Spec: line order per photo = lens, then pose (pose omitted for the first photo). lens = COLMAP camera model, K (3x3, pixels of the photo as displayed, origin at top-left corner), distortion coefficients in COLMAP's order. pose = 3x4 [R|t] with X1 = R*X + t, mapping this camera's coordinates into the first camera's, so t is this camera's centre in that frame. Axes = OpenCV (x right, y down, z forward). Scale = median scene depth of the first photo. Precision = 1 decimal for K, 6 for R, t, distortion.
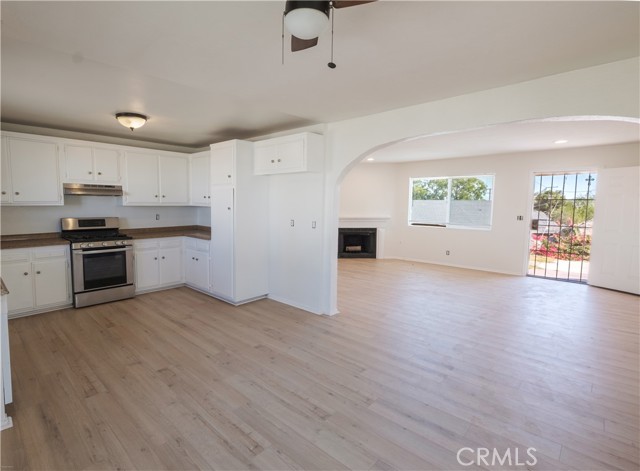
lens RADIAL K [[319.4, 0, 285.0], [0, 319.4, 234.3], [0, 0, 1]] dist [-0.002021, 0.001379]
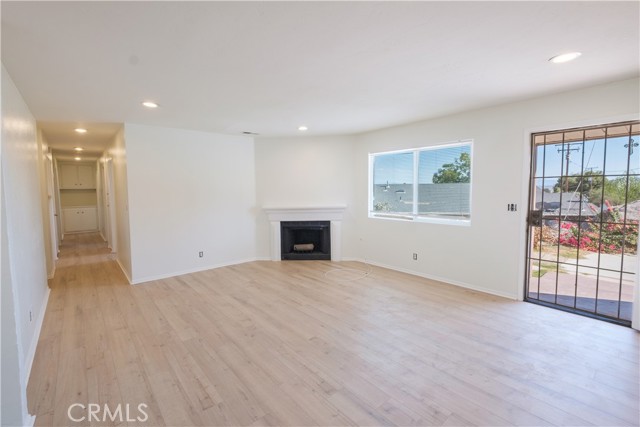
lens RADIAL K [[283.8, 0, 314.2], [0, 283.8, 213.5], [0, 0, 1]] dist [0.001138, -0.001844]
pose [[0.996587, -0.014477, -0.081272, 0.302569], [0.013490, 0.999829, -0.012679, -0.028766], [0.081442, 0.011539, 0.996611, 0.316598]]
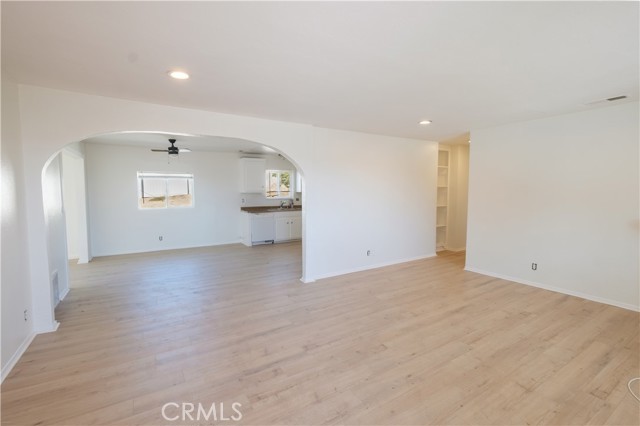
lens RADIAL K [[283.8, 0, 316.4], [0, 283.8, 213.2], [0, 0, 1]] dist [0.001138, -0.001844]
pose [[-0.224252, 0.070508, -0.971977, 0.589496], [-0.099281, 0.990537, 0.094760, -0.057255], [0.969461, 0.117749, -0.215130, 0.628310]]
